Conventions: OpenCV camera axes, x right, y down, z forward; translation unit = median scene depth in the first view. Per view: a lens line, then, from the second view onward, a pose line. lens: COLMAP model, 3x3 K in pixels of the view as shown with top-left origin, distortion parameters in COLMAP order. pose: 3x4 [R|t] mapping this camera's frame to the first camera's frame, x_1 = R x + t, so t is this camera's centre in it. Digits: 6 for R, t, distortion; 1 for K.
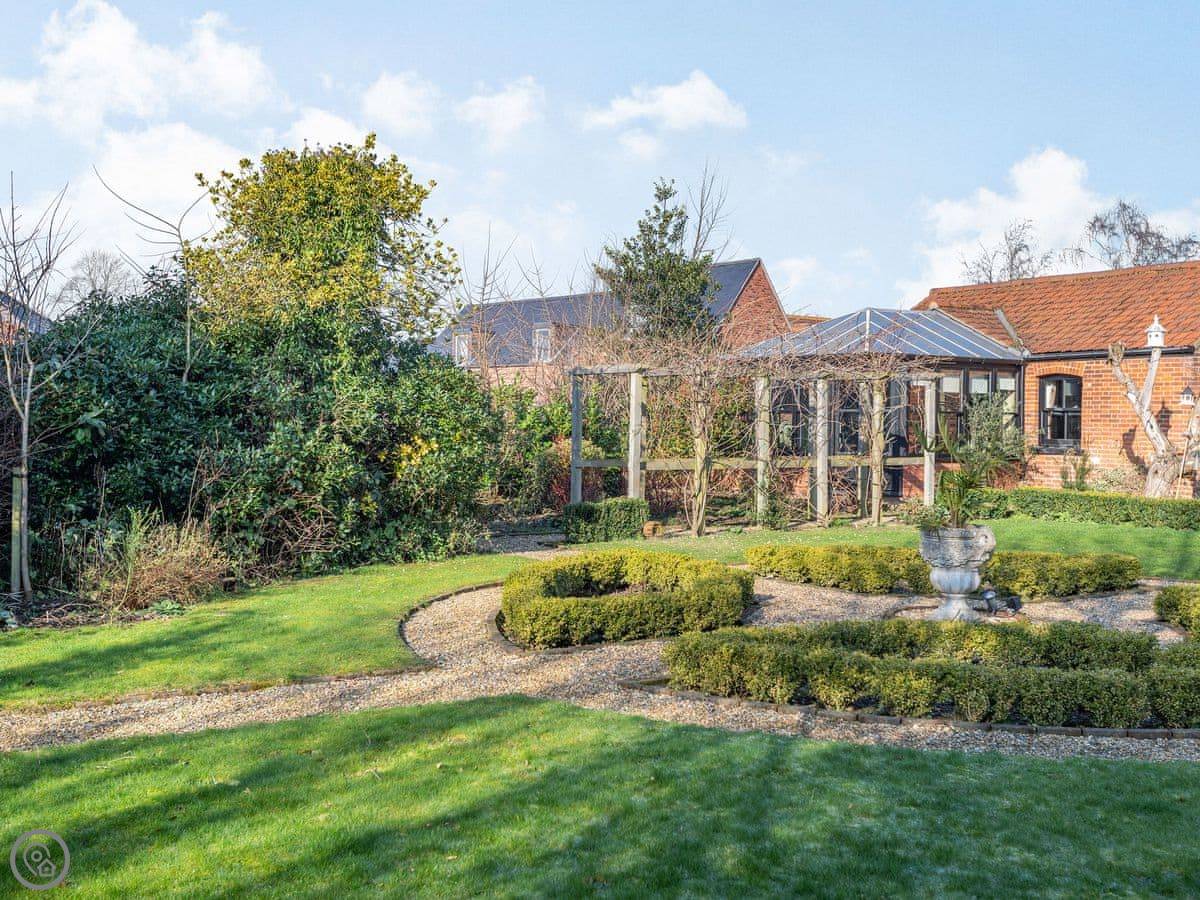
lens RADIAL K [[1500.3, 0, 572.9], [0, 1500.3, 430.6], [0, 0, 1]] dist [0.030351, -0.022671]
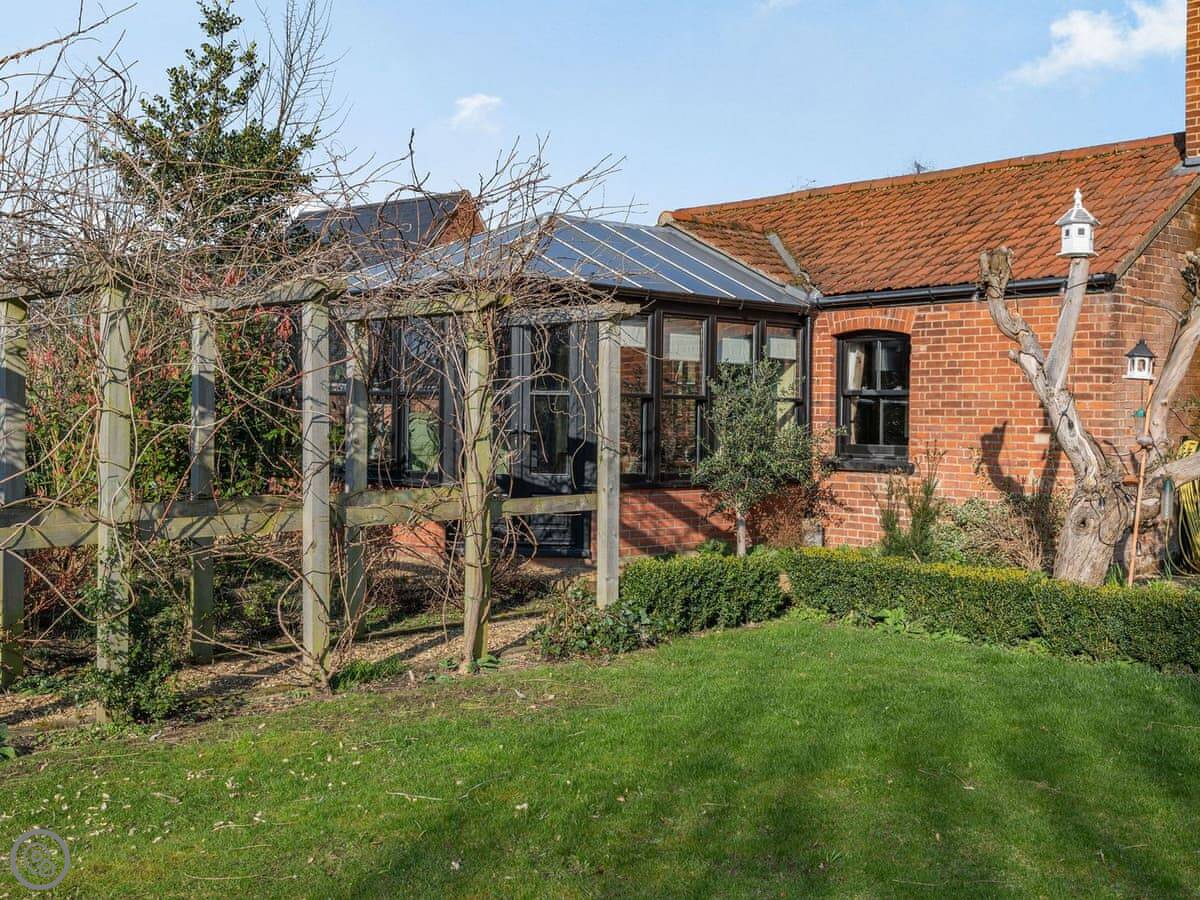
lens RADIAL K [[1392.6, 0, 718.0], [0, 1392.6, 419.0], [0, 0, 1]] dist [0.043992, -0.009709]
pose [[0.975007, 0.000431, 0.222175, 0.151246], [0.000202, 0.999996, -0.002827, -0.002668], [-0.222175, 0.002802, 0.975003, 0.503789]]
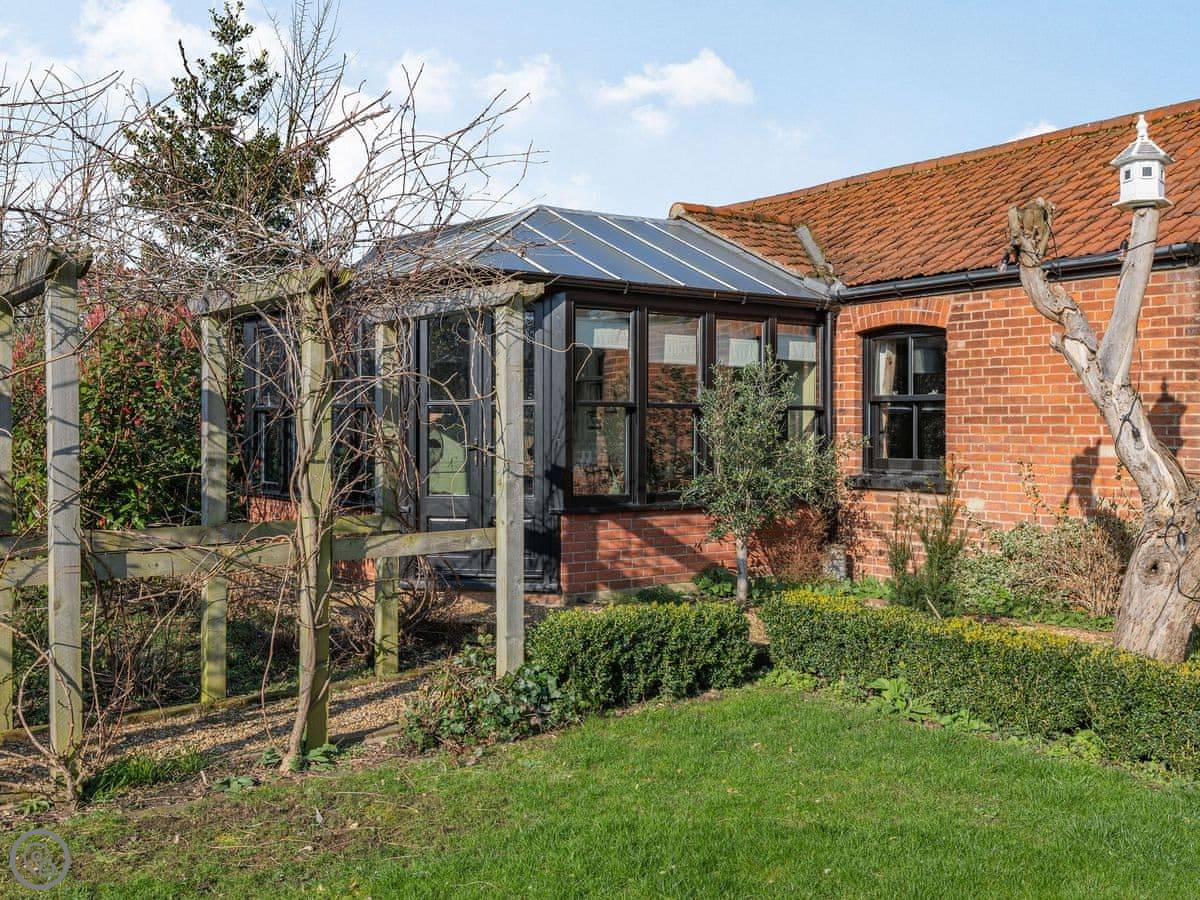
lens RADIAL K [[1267.8, 0, 621.2], [0, 1267.8, 422.5], [0, 0, 1]] dist [0.023471, 0.005415]
pose [[0.997775, -0.009473, 0.065994, 0.207213], [0.010233, 0.999885, -0.011187, -0.002541], [-0.065881, 0.011837, 0.997757, 0.601018]]
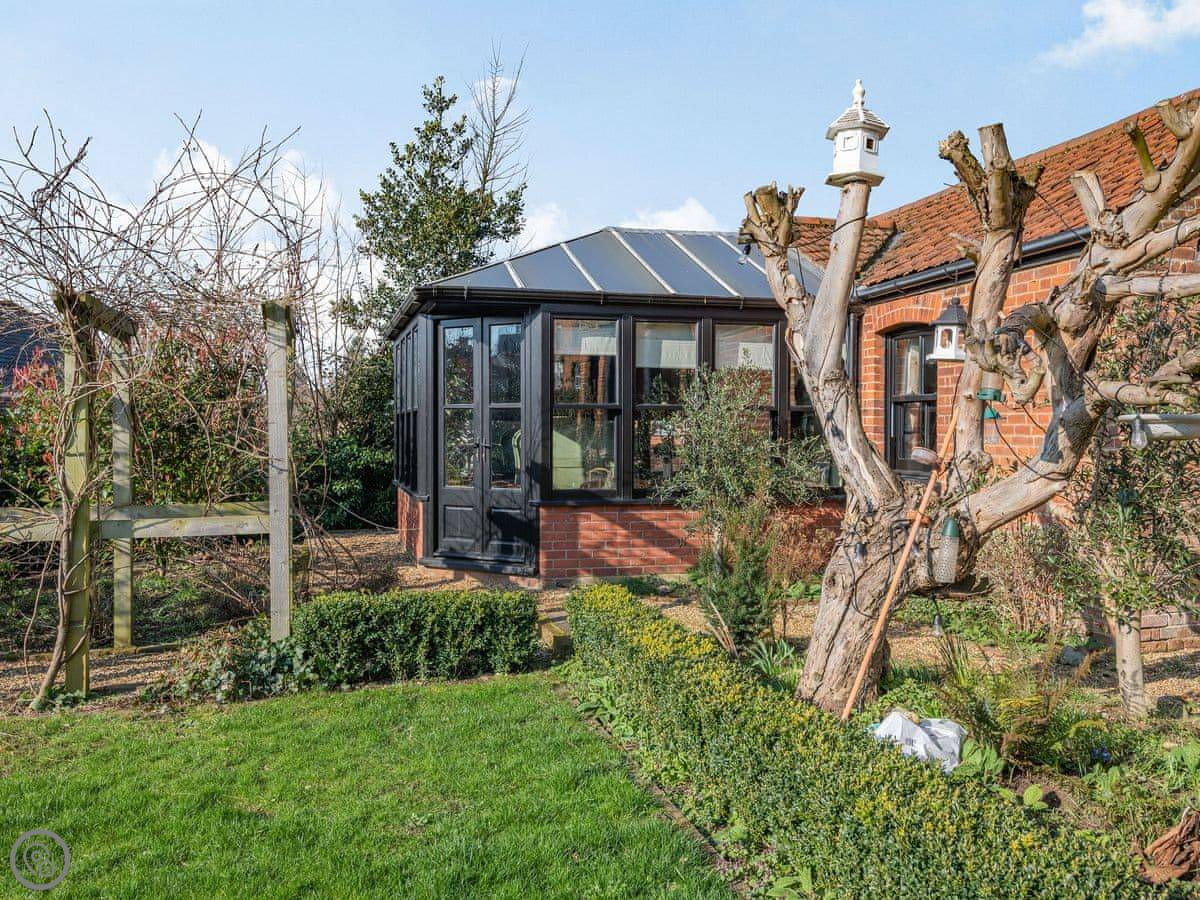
lens RADIAL K [[1088.6, 0, 604.0], [0, 1088.6, 448.2], [0, 0, 1]] dist [0.021354, 0.006395]
pose [[0.946479, -0.004379, -0.322735, 0.346235], [0.006669, 0.999960, 0.005991, -0.000773], [0.322696, -0.007823, 0.946470, 0.645018]]
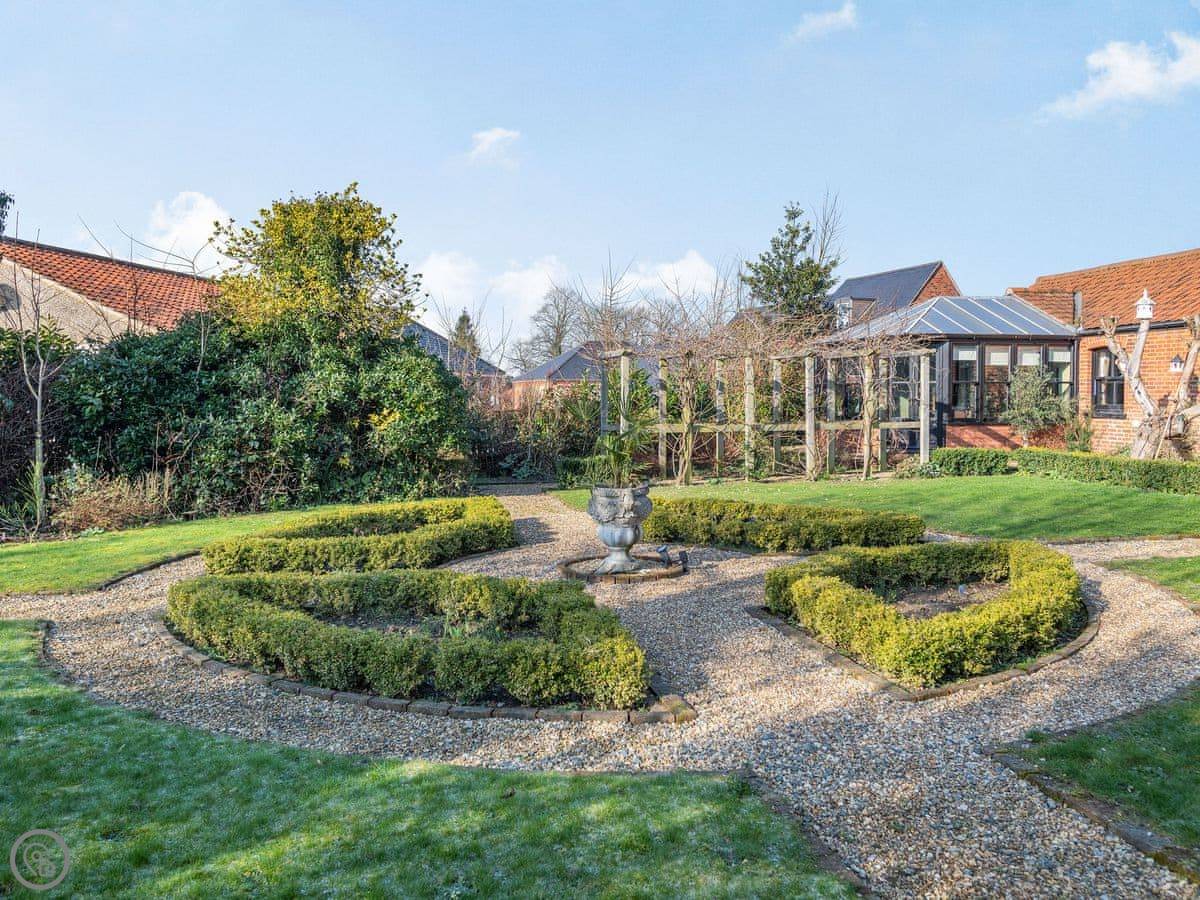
lens RADIAL K [[1025.8, 0, 534.7], [0, 1025.8, 429.9], [0, 0, 1]] dist [0.061156, -0.106132]
pose [[0.926511, -0.000519, -0.376268, 0.219649], [0.010370, 0.999654, 0.024156, 0.001493], [0.376125, -0.026283, 0.926196, 0.123624]]
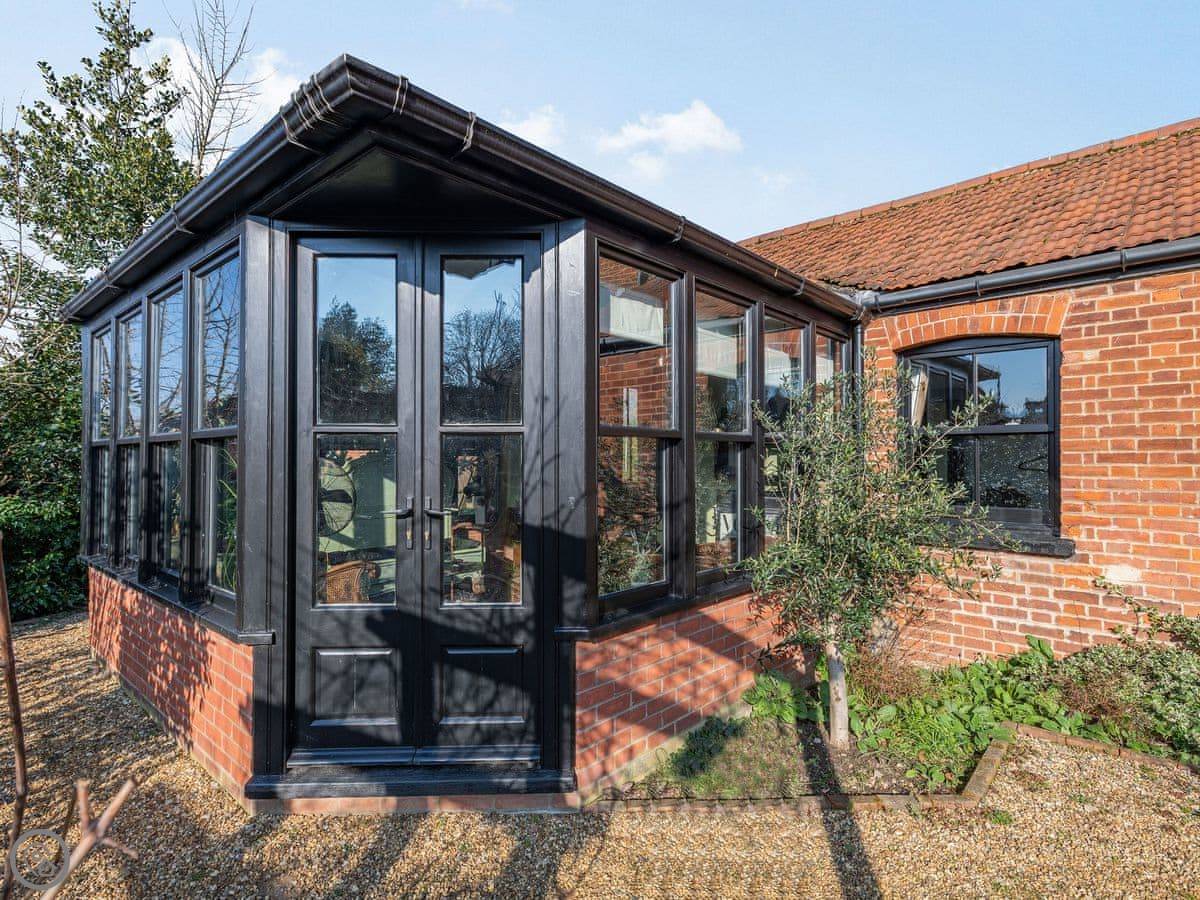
lens RADIAL K [[643.0, 0, 602.7], [0, 643.0, 462.5], [0, 0, 1]] dist [0.013290, -0.002103]
pose [[0.968955, -0.012866, 0.246903, 0.193681], [0.013216, 0.999913, 0.000242, -0.007101], [-0.246884, 0.003028, 0.969040, 0.870677]]
